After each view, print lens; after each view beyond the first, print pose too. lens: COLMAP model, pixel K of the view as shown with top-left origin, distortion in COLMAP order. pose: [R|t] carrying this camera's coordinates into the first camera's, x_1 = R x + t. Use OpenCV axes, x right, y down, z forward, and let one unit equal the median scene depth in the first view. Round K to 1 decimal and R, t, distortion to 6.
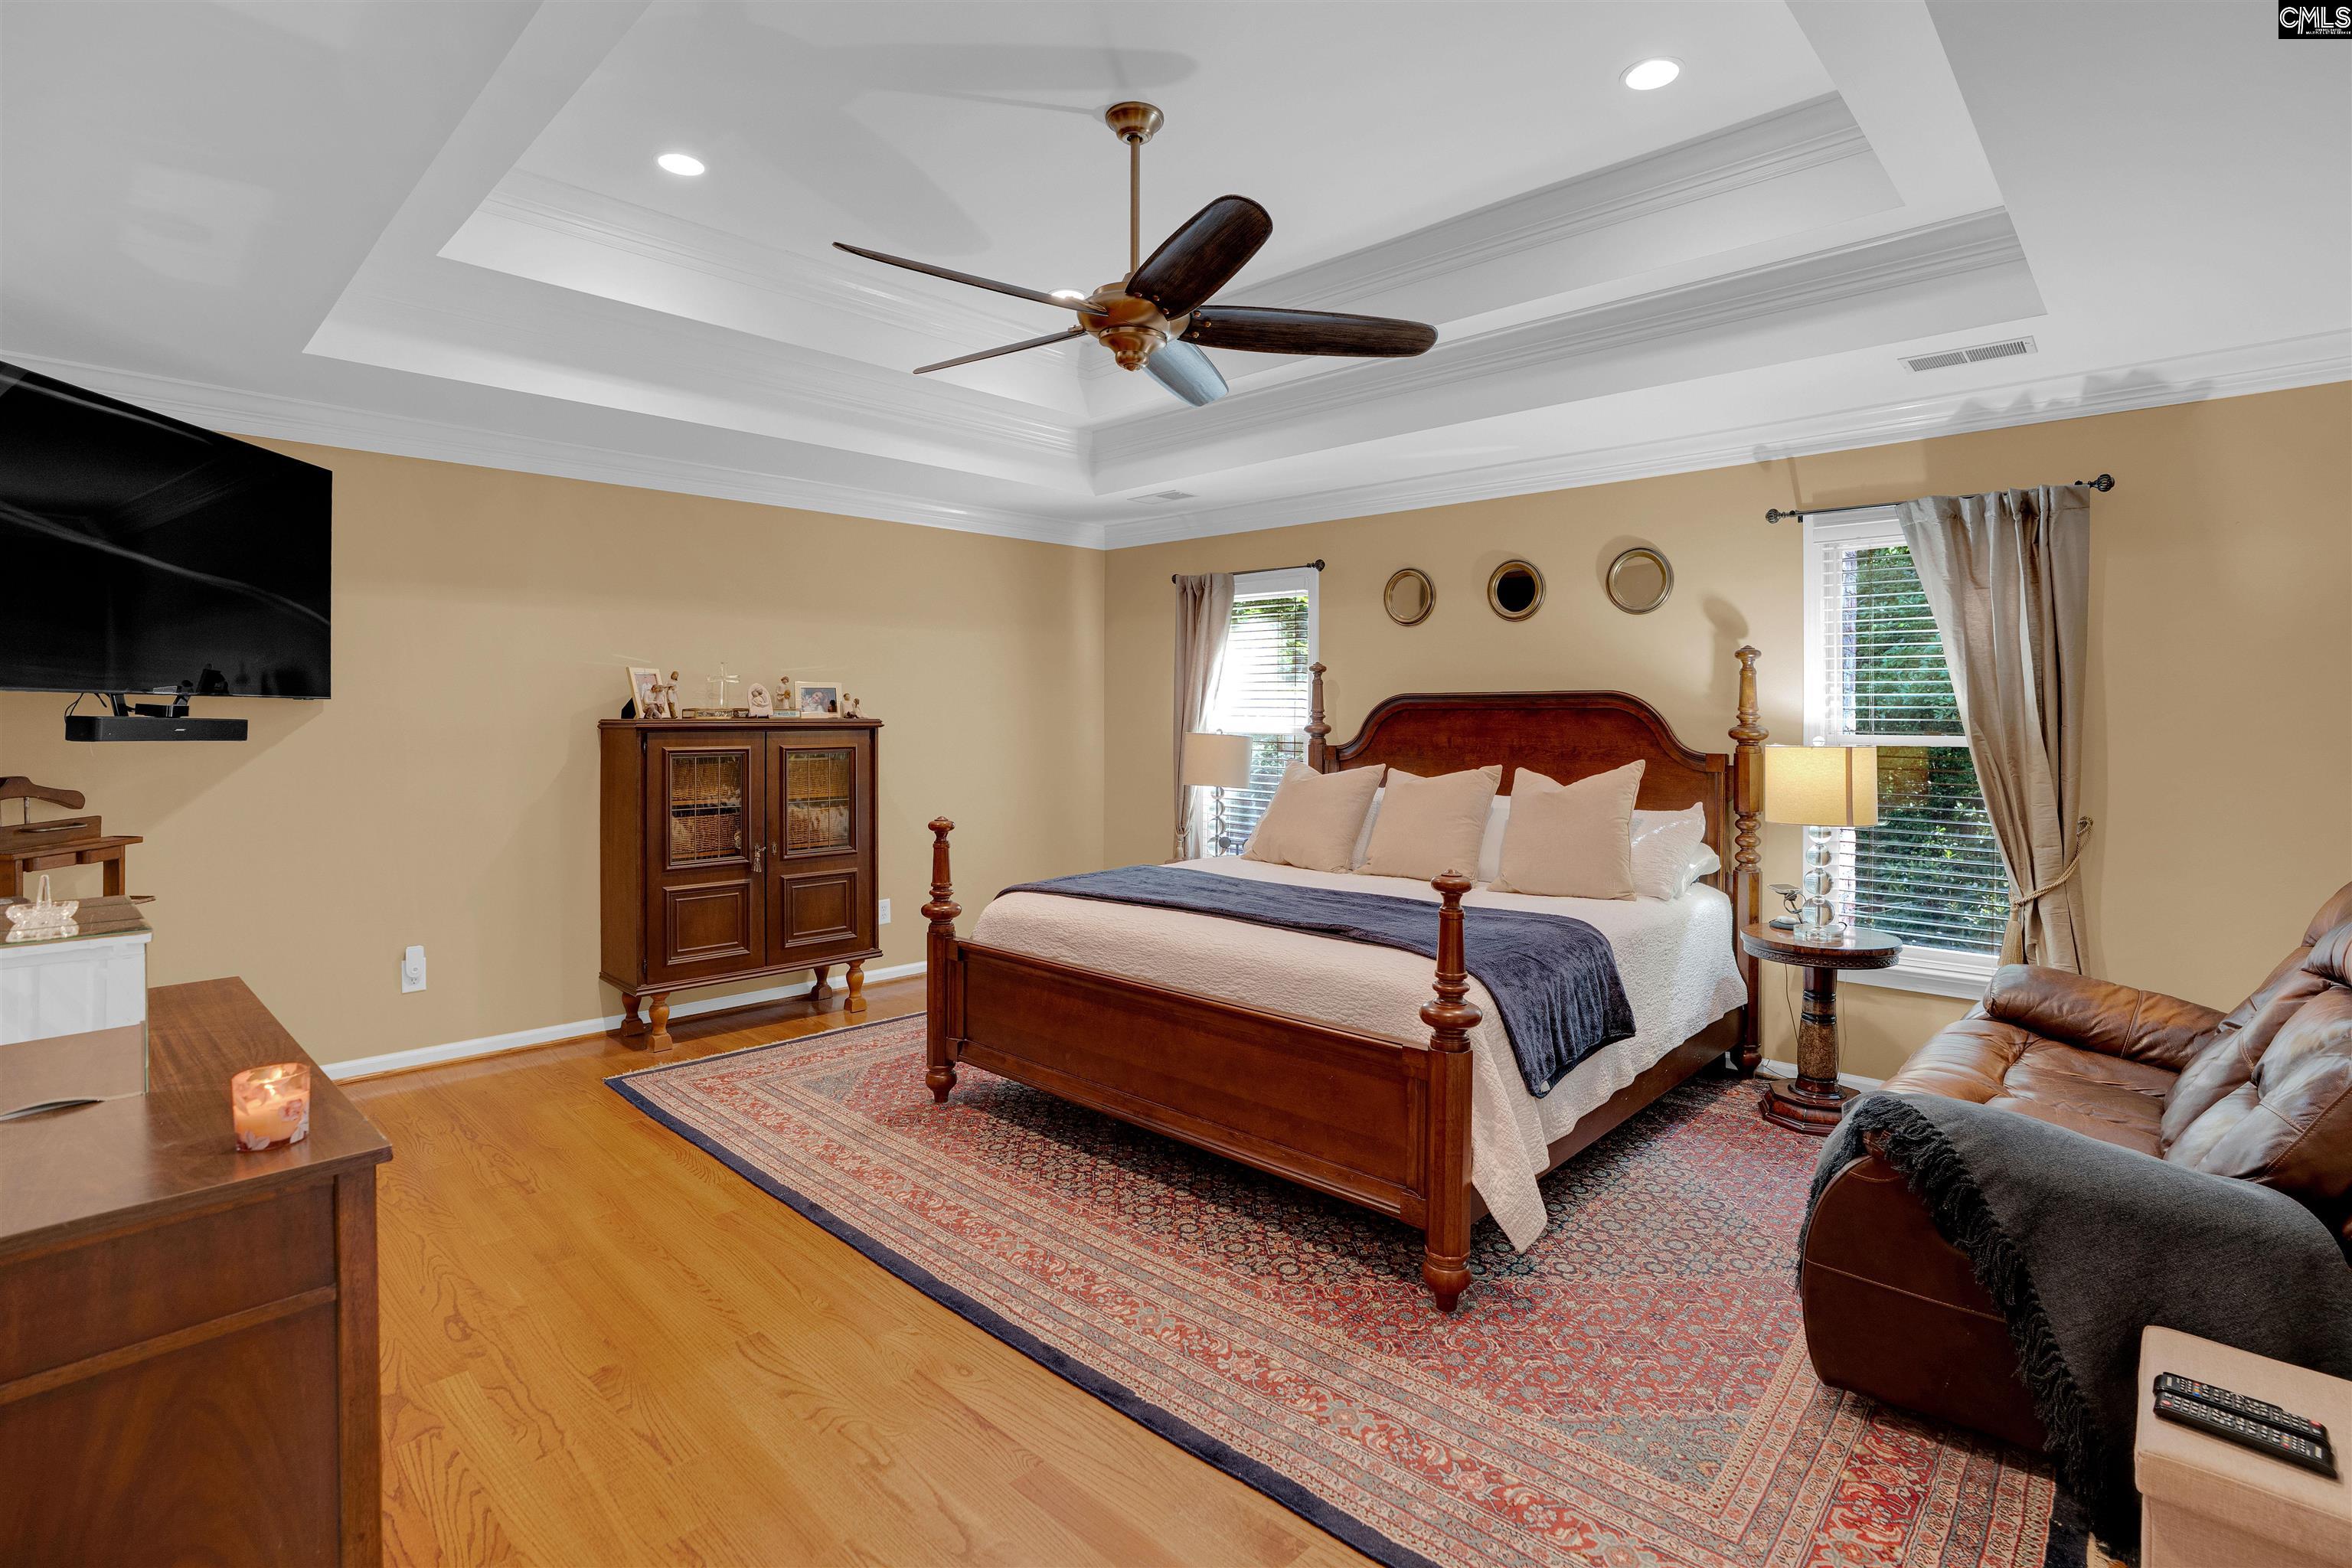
lens RADIAL K [[1095.8, 0, 1173.8], [0, 1095.8, 698.3], [0, 0, 1]] dist [-0.001676, -0.000017]
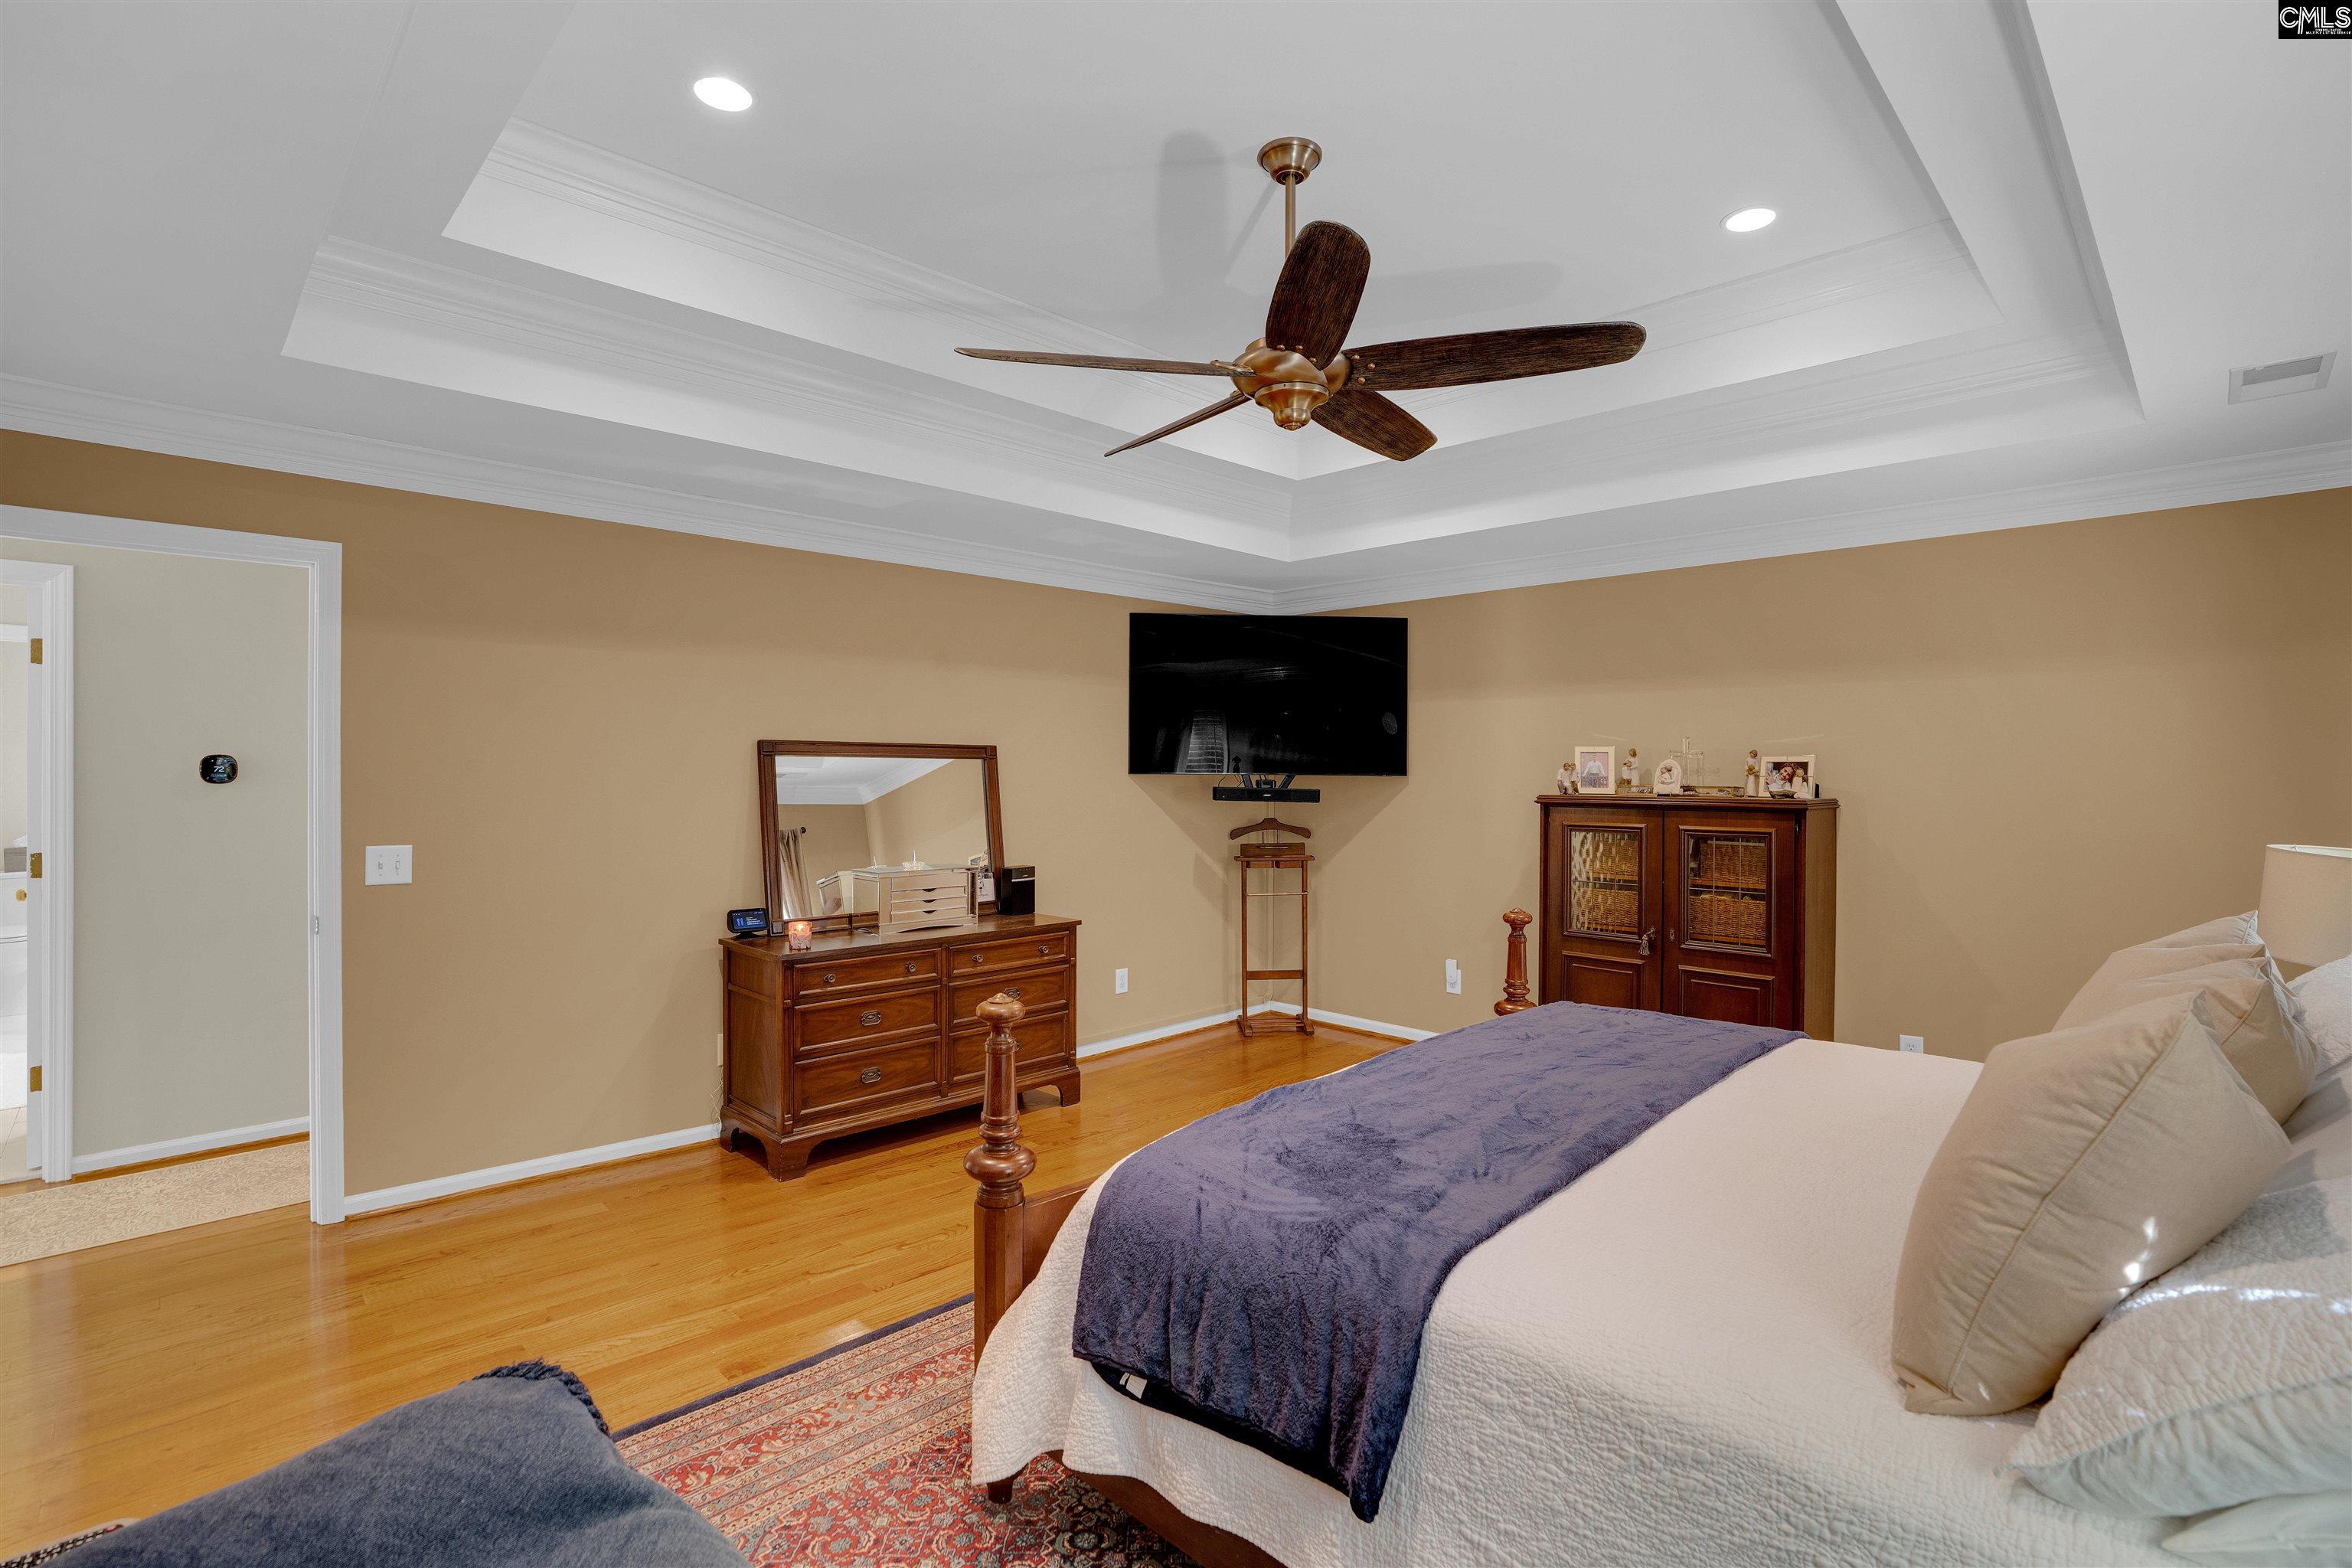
lens RADIAL K [[1089.7, 0, 1188.2], [0, 1089.7, 776.6], [0, 0, 1]] dist [-0.063967, 0.021921]
pose [[-0.003368, 0.004249, -0.999985, 0.687793], [0.009218, 0.999949, 0.004218, -0.007289], [0.999952, -0.009204, -0.003407, 0.737196]]
